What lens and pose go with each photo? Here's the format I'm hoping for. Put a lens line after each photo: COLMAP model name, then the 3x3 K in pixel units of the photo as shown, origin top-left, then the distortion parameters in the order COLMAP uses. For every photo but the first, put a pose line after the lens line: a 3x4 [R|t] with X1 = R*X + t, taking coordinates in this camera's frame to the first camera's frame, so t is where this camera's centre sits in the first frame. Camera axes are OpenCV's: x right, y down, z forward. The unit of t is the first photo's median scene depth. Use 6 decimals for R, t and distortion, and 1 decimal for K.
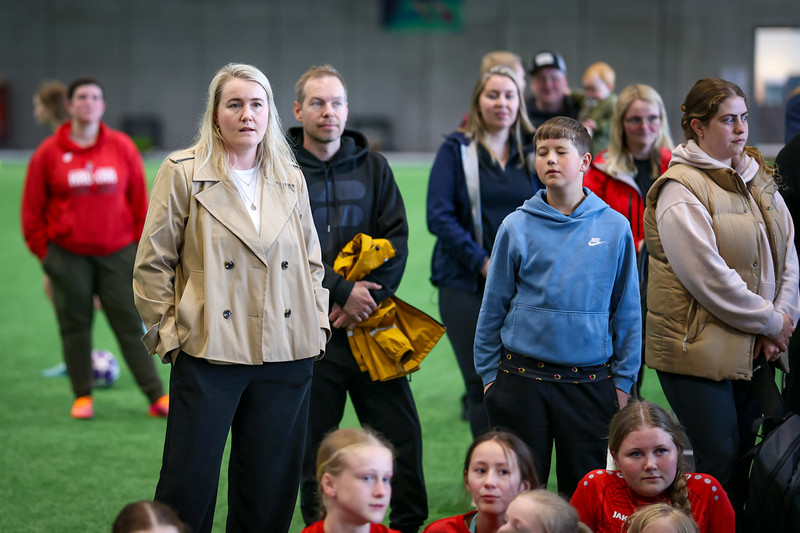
lens RADIAL K [[3117.5, 0, 399.6], [0, 3117.5, 266.8], [0, 0, 1]] dist [0.194412, 0.000000]
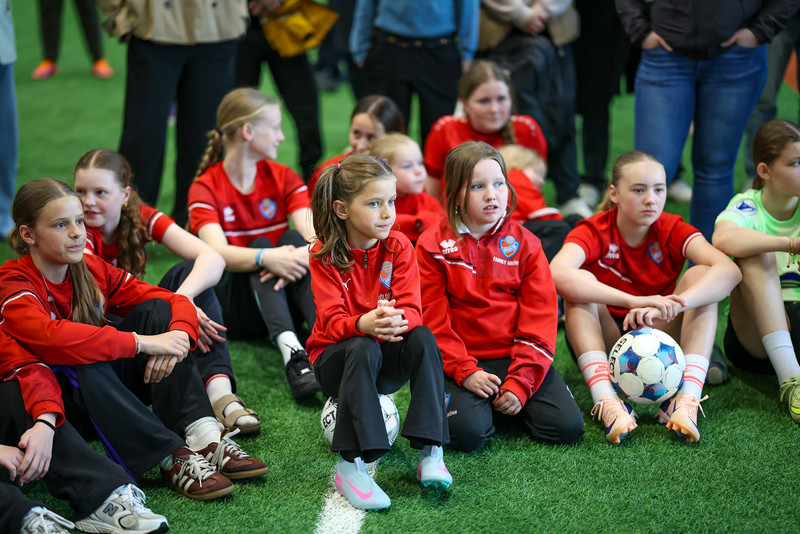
lens RADIAL K [[3117.5, 0, 400.0], [0, 3117.5, 267.5], [0, 0, 1]] dist [0.194412, 0.000000]
pose [[0.998745, -0.025122, 0.043320, -0.016809], [0.020097, 0.993419, 0.112763, -0.021839], [-0.045868, -0.111751, 0.992677, -0.335120]]
